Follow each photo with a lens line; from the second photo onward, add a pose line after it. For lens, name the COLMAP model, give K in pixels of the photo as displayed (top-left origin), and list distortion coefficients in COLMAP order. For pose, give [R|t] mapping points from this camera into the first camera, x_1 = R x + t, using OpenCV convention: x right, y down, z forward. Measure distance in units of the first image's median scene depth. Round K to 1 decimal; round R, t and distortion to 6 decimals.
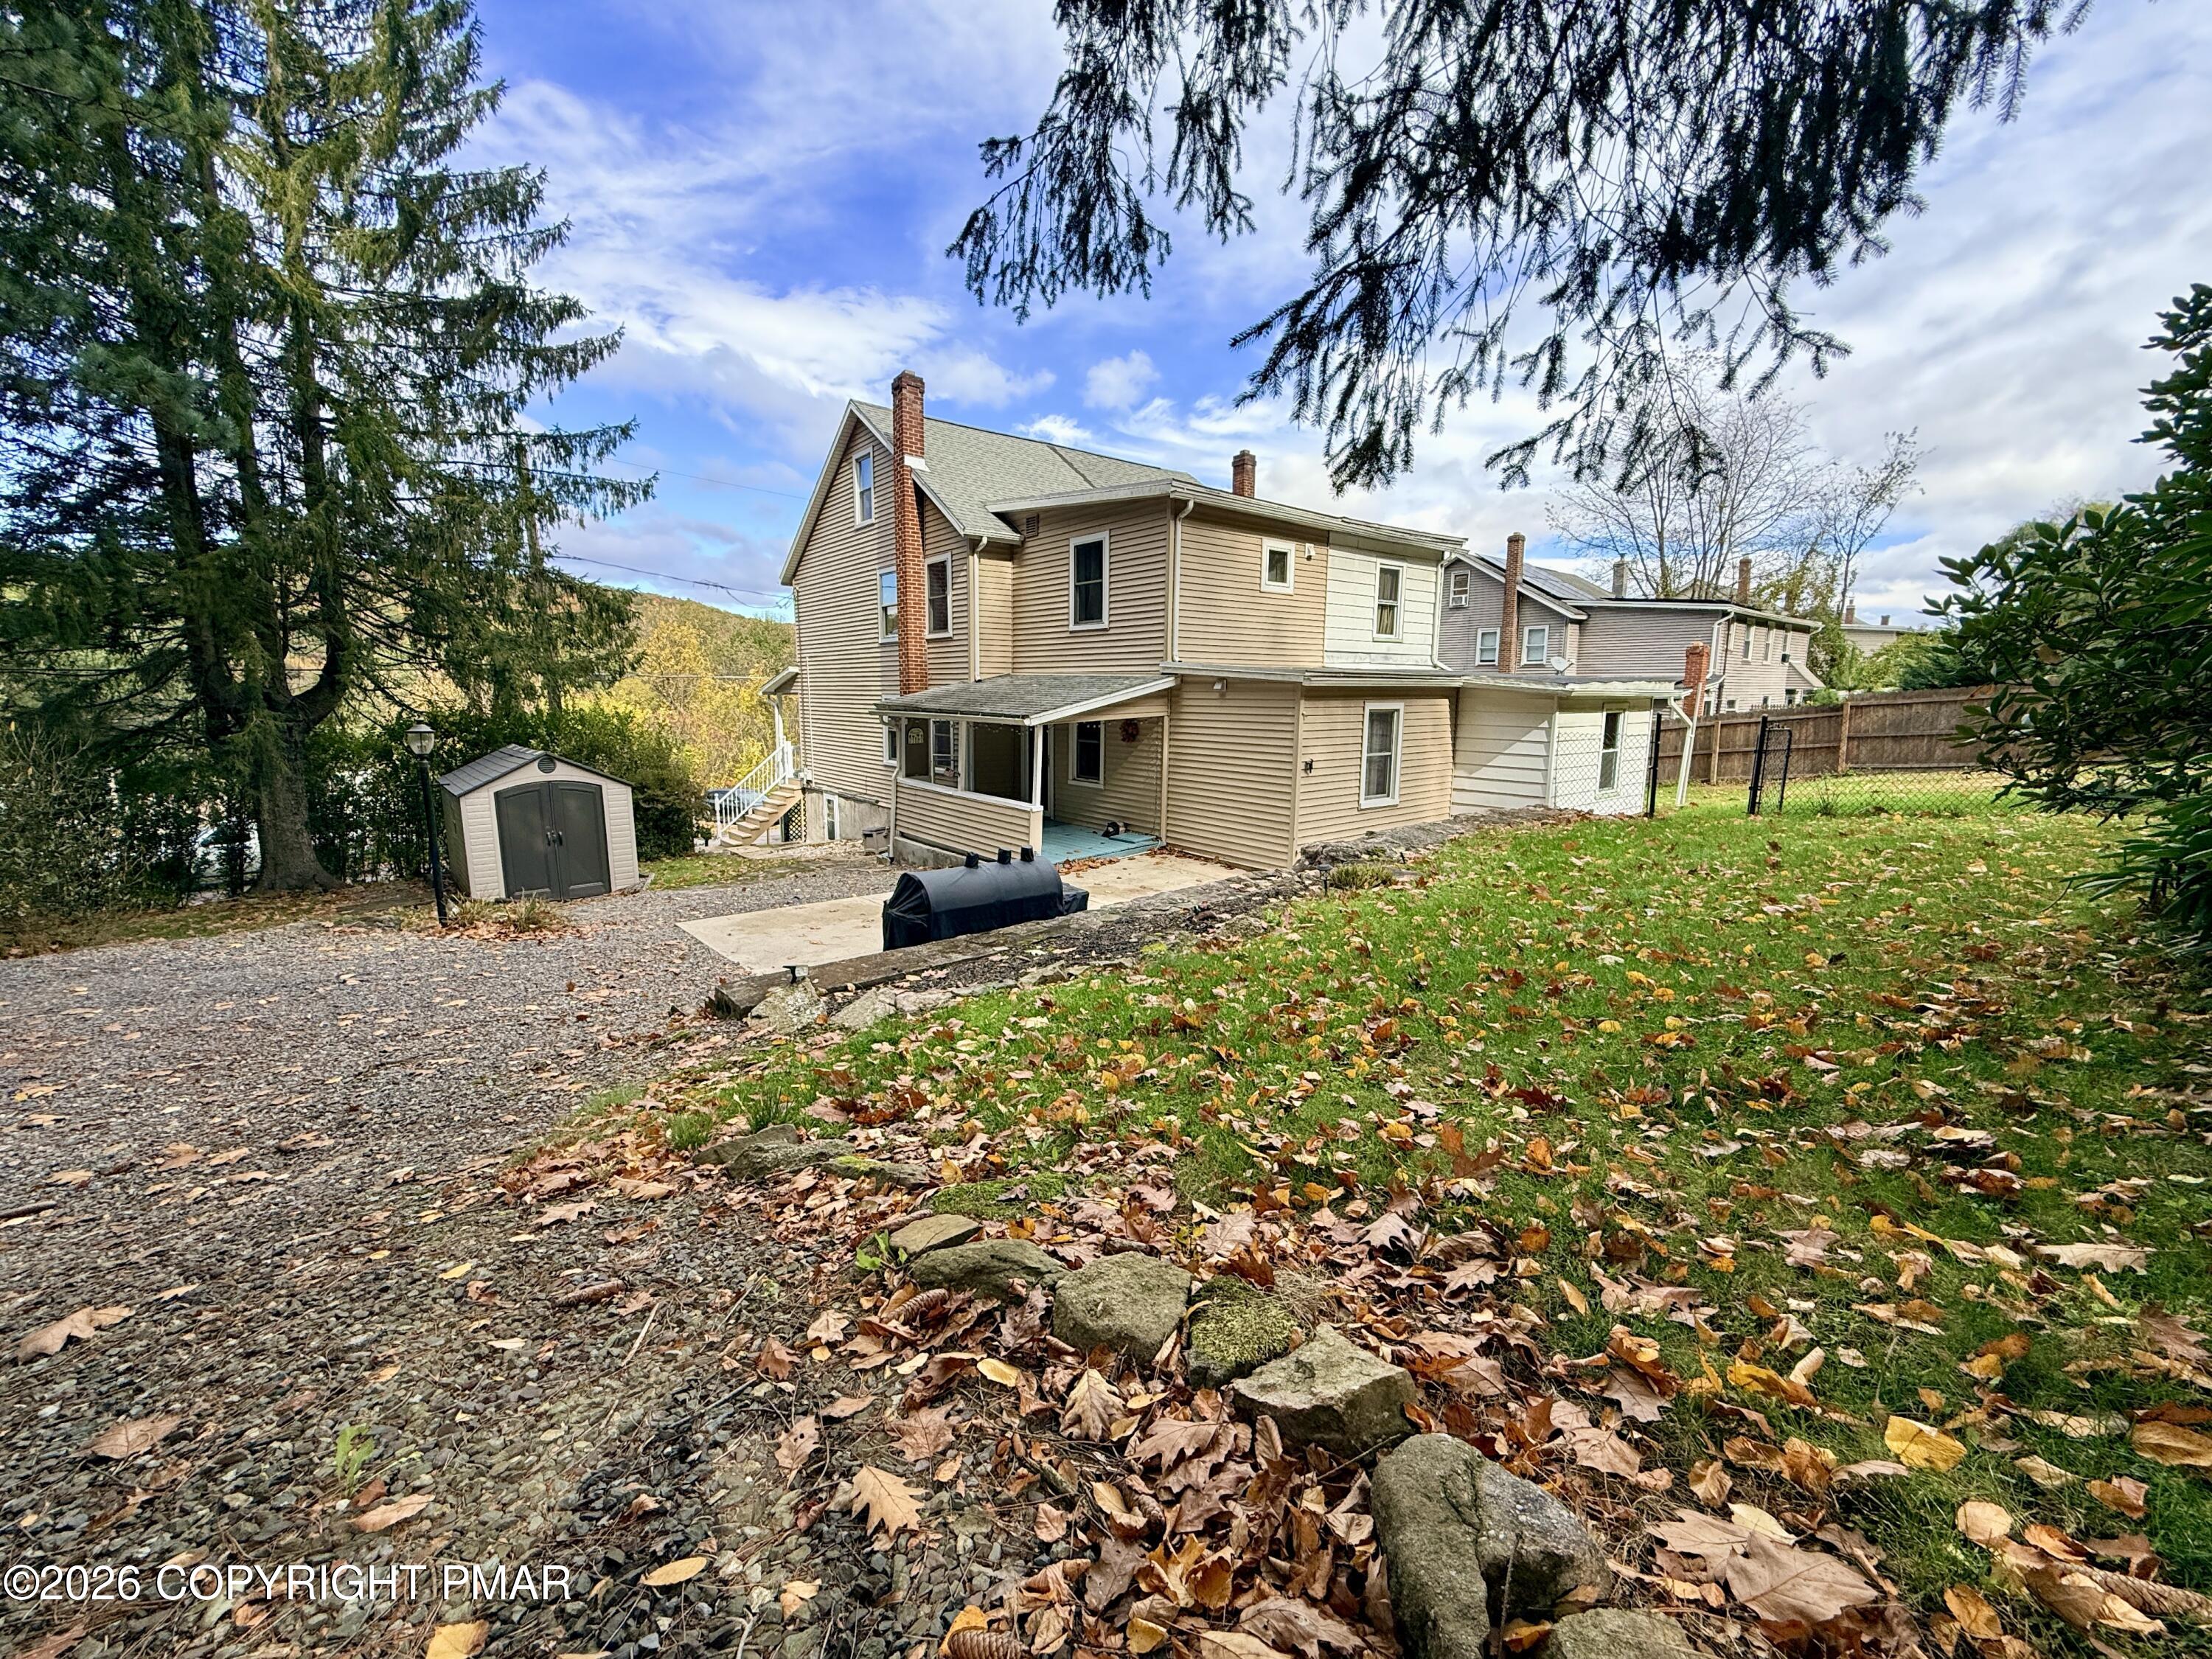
lens RADIAL K [[880.5, 0, 1091.1], [0, 880.5, 821.6], [0, 0, 1]] dist [0.001328, -0.000531]
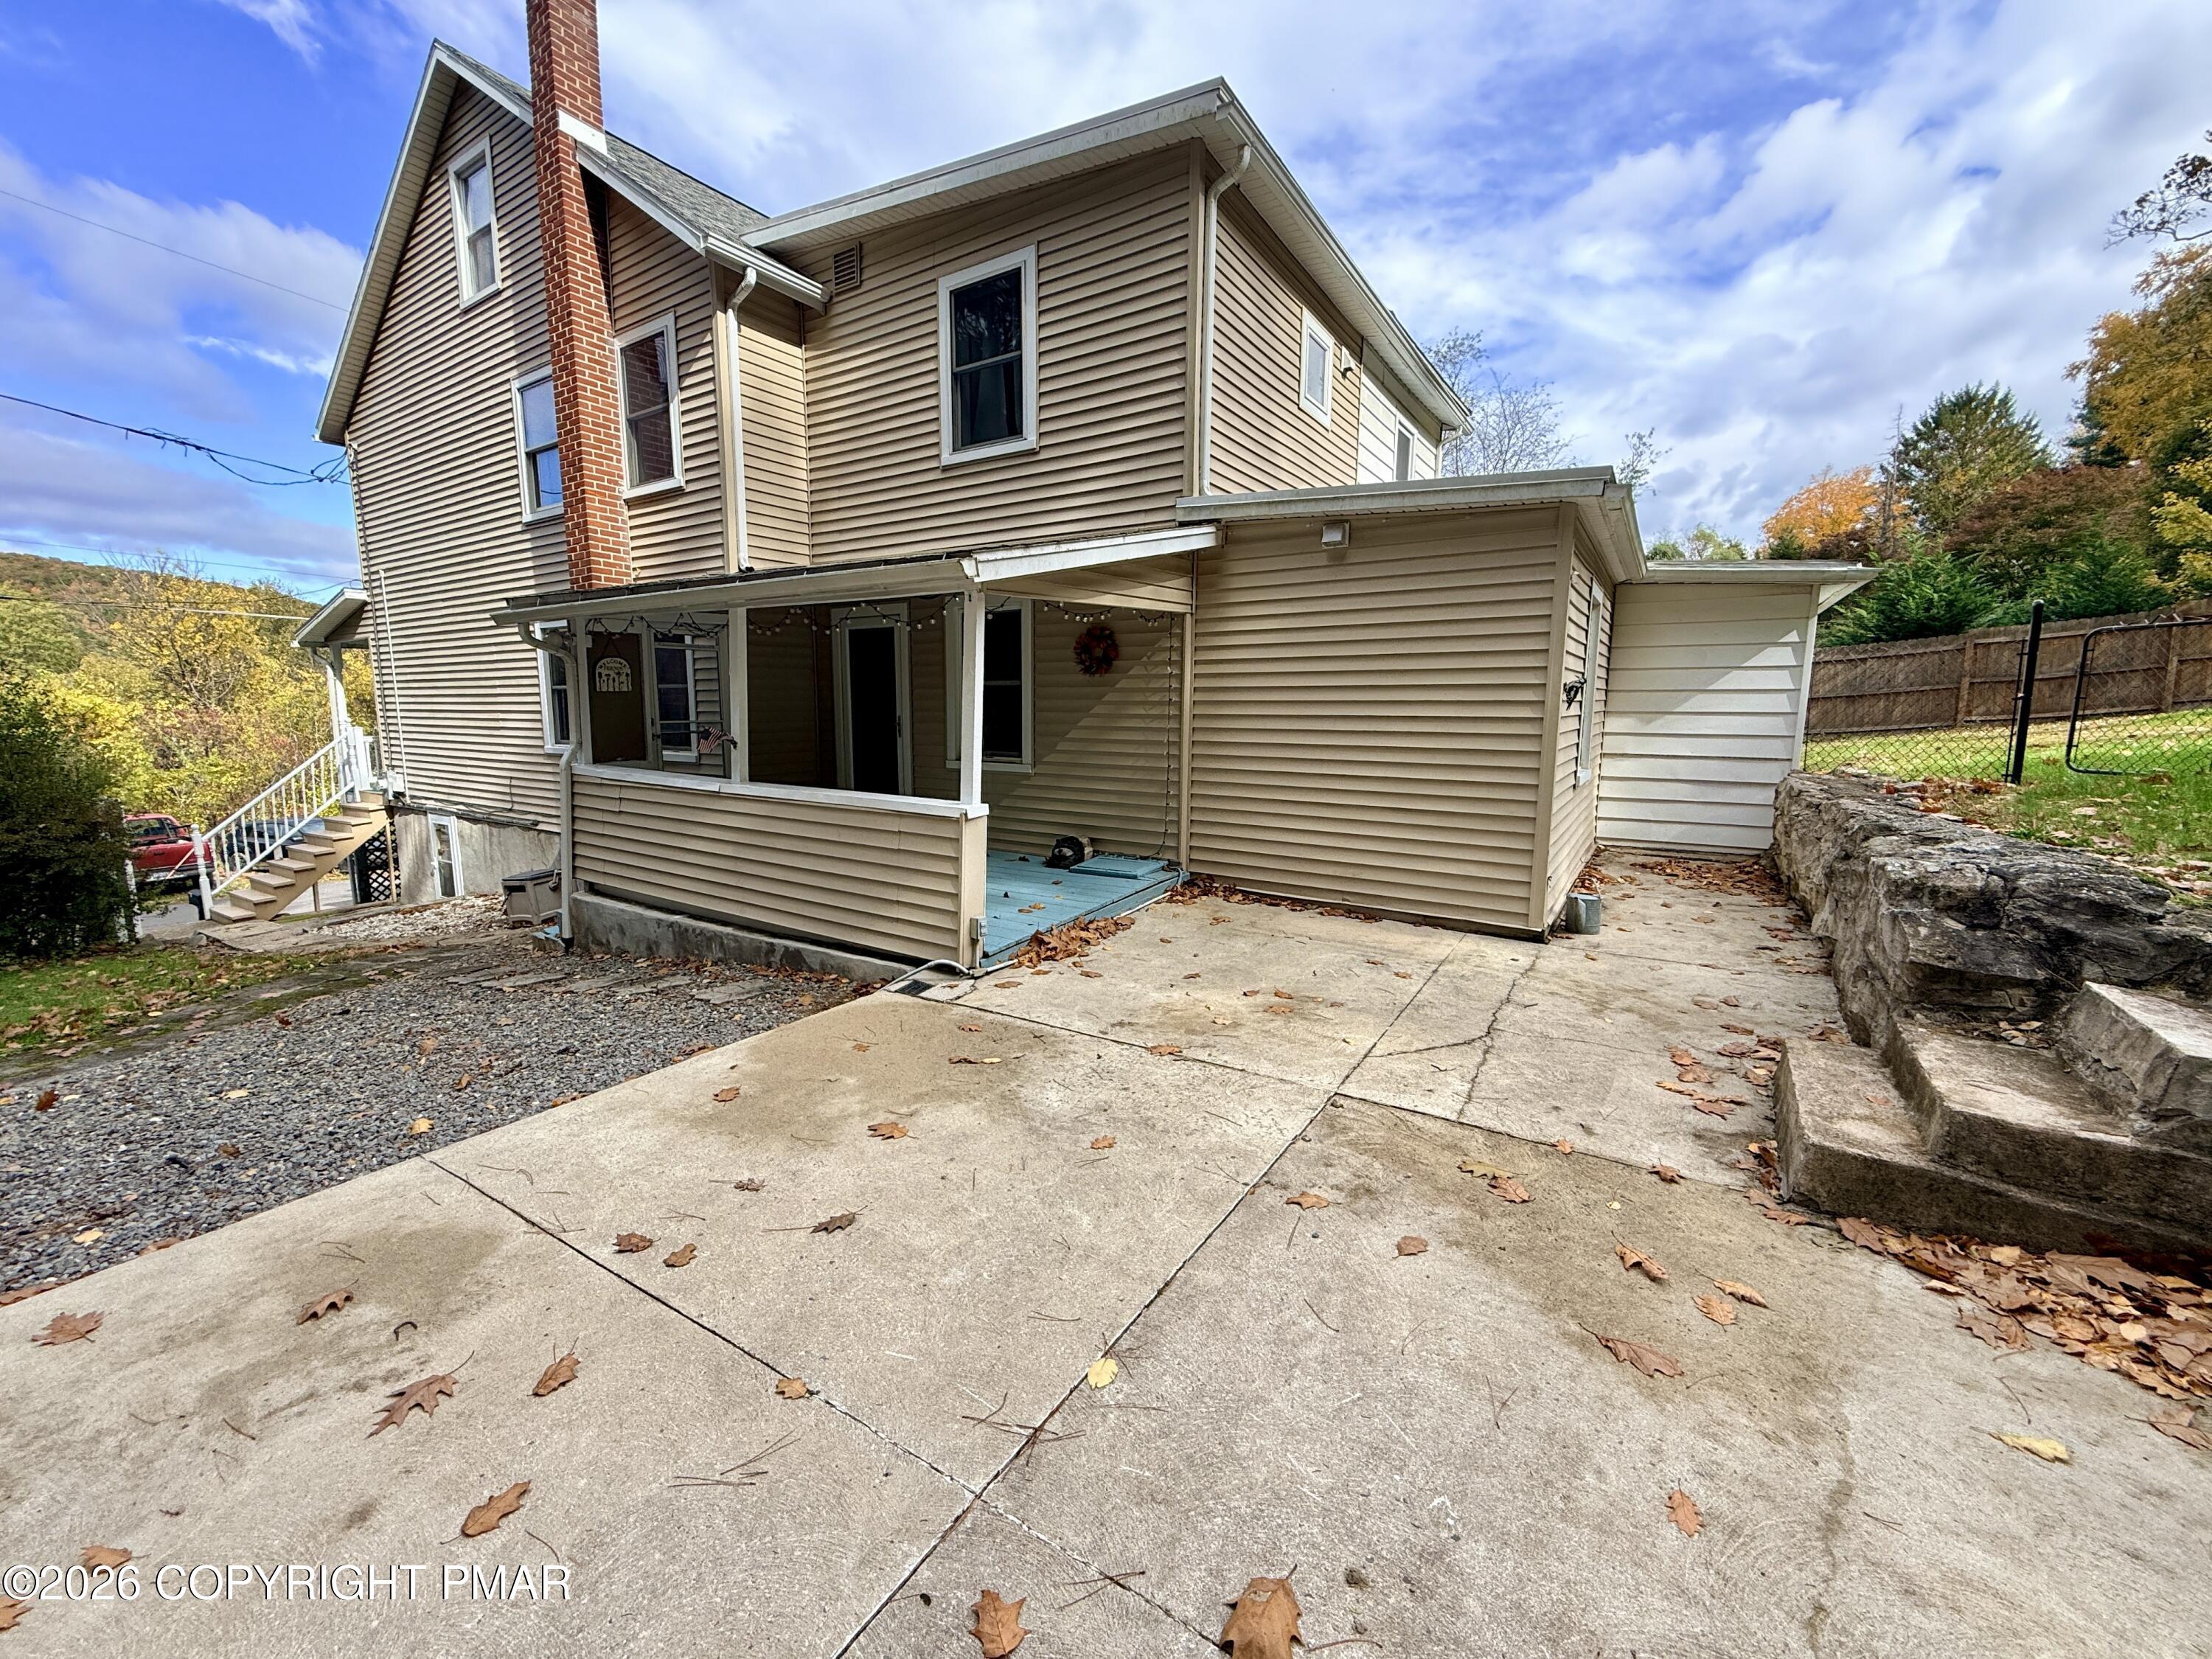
lens RADIAL K [[873.8, 0, 1098.6], [0, 873.8, 823.6], [0, 0, 1]] dist [0.001010, 0.000078]
pose [[0.949630, -0.046290, 0.309936, -0.333263], [0.049879, 0.998749, -0.003660, -0.012690], [-0.309379, 0.018934, 0.950750, 1.574530]]
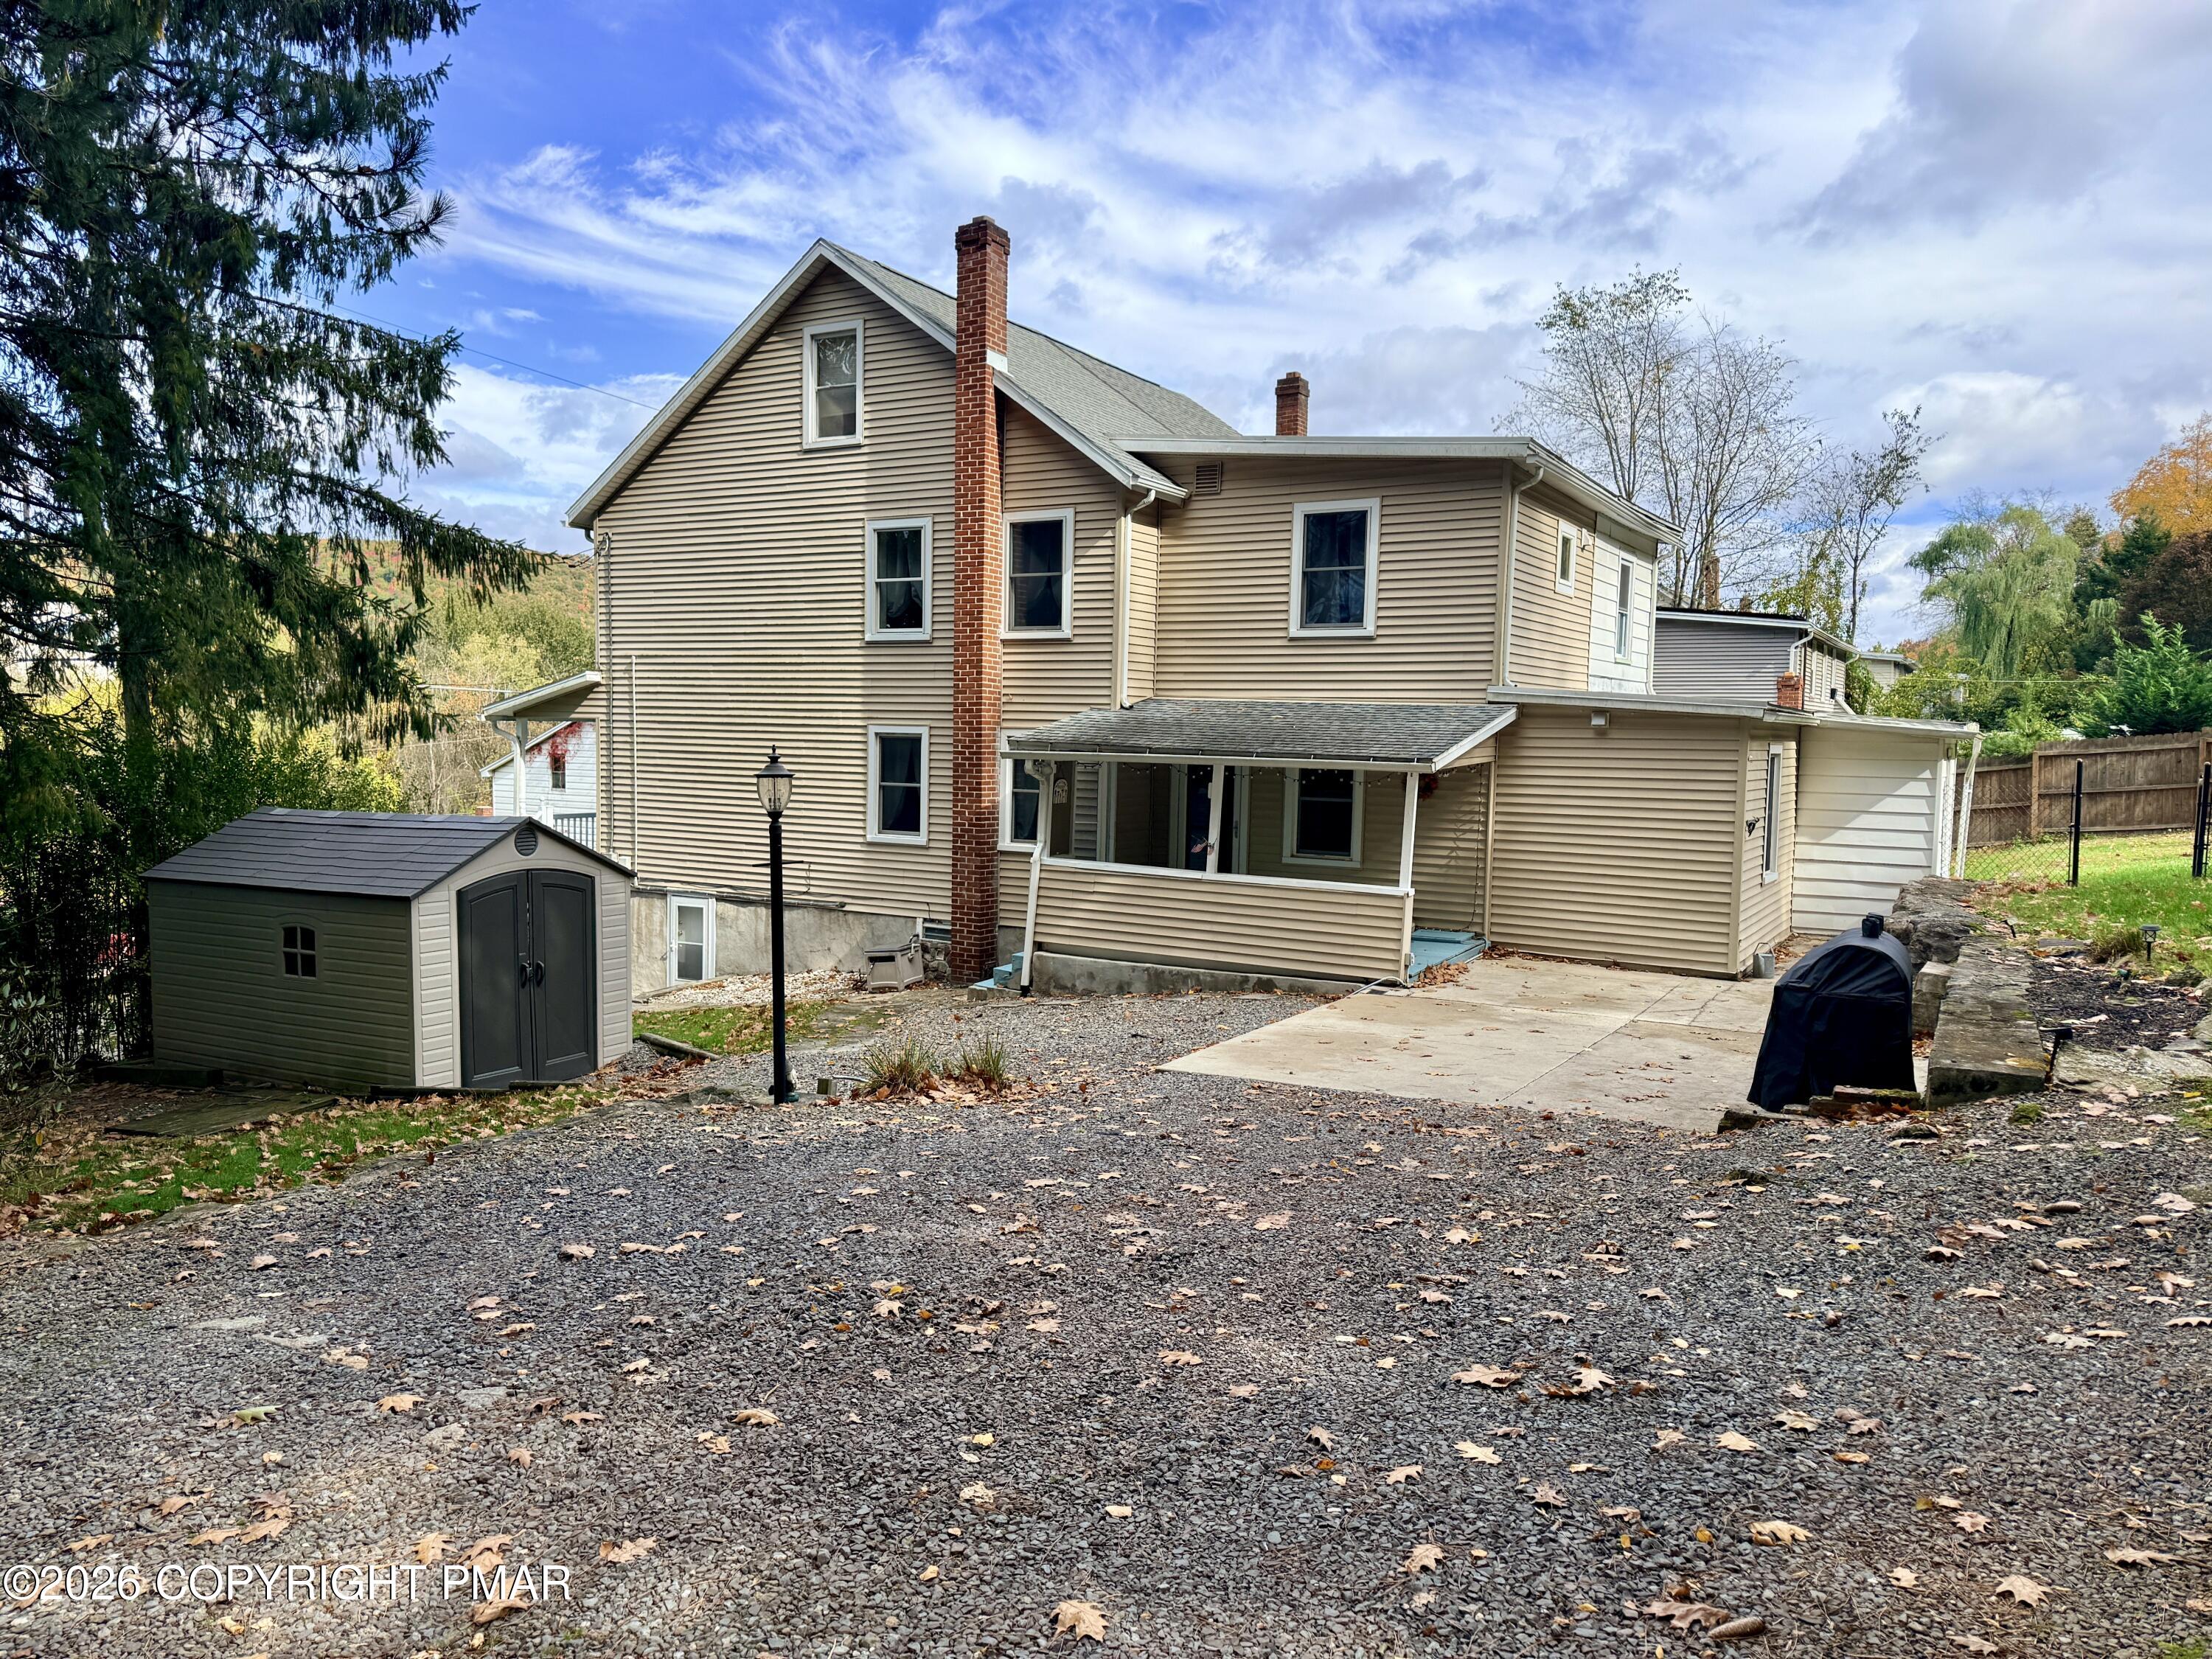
lens RADIAL K [[1554.1, 0, 1106.0], [0, 1554.1, 829.5], [0, 0, 1]] dist [0.153607, -0.244225]
pose [[0.932923, -0.008663, 0.359972, -1.875266], [0.038003, 0.996496, -0.074507, 0.048281], [-0.358065, 0.083189, 0.929983, -0.173222]]
